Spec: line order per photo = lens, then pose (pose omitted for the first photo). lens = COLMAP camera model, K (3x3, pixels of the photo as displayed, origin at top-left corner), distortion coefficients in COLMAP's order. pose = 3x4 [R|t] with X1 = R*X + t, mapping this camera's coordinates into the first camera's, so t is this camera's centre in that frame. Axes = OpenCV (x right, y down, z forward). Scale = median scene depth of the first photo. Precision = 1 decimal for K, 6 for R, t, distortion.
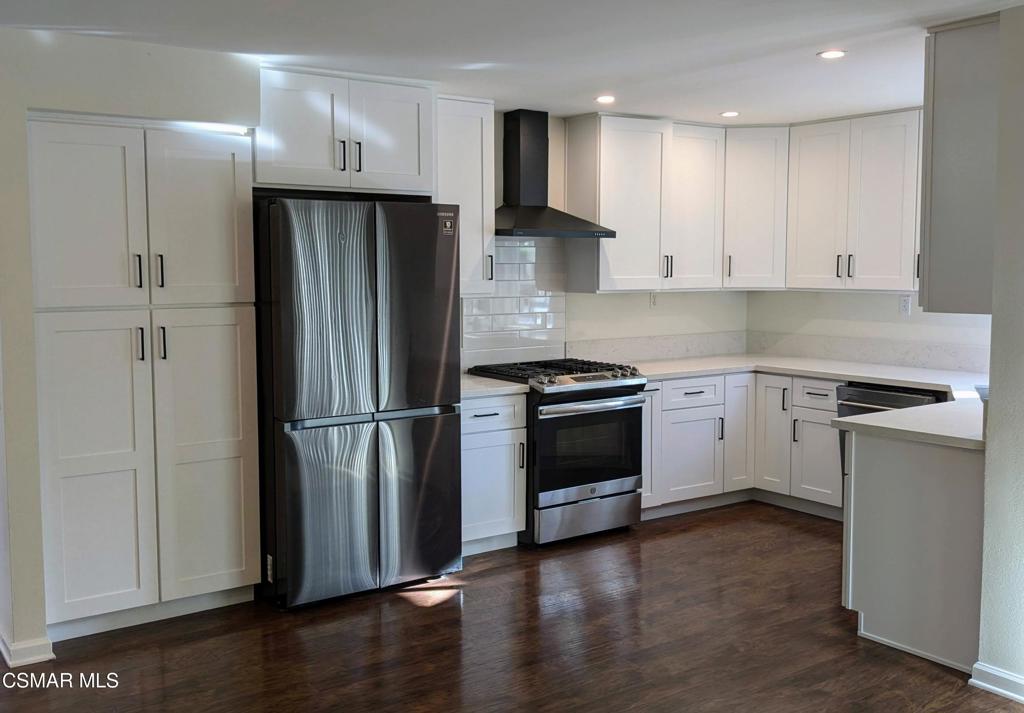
lens RADIAL K [[1026.3, 0, 512.0], [0, 1026.3, 356.5], [0, 0, 1]] dist [0.056550, 0.005560]
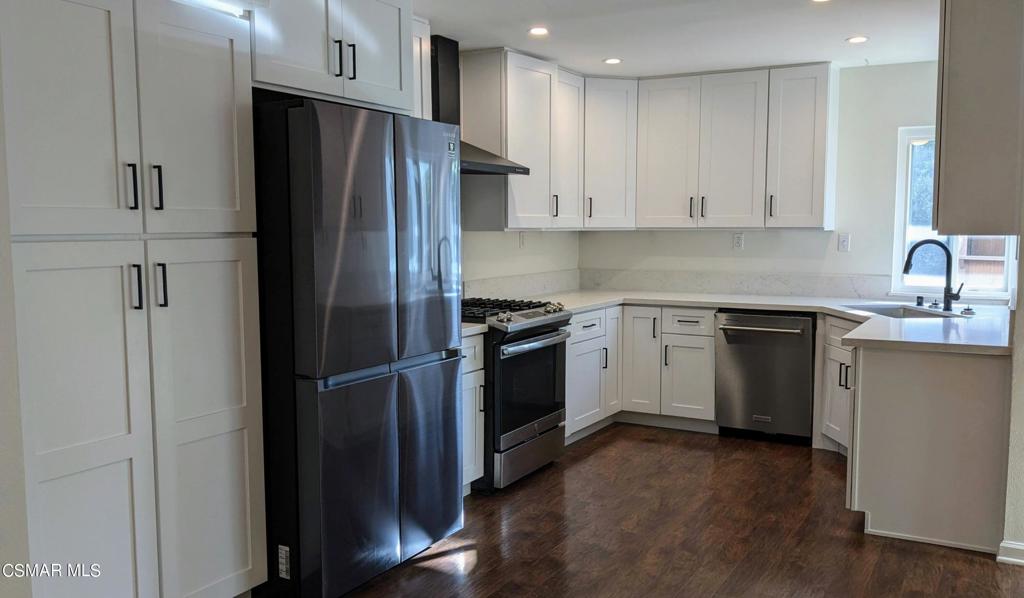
lens RADIAL K [[871.6, 0, 513.5], [0, 871.6, 320.2], [0, 0, 1]] dist [0.044789, -0.013949]
pose [[0.897776, -0.045948, 0.438049, -0.315482], [0.039098, 0.998931, 0.024650, 0.005090], [-0.438713, -0.005003, 0.898613, 0.260706]]
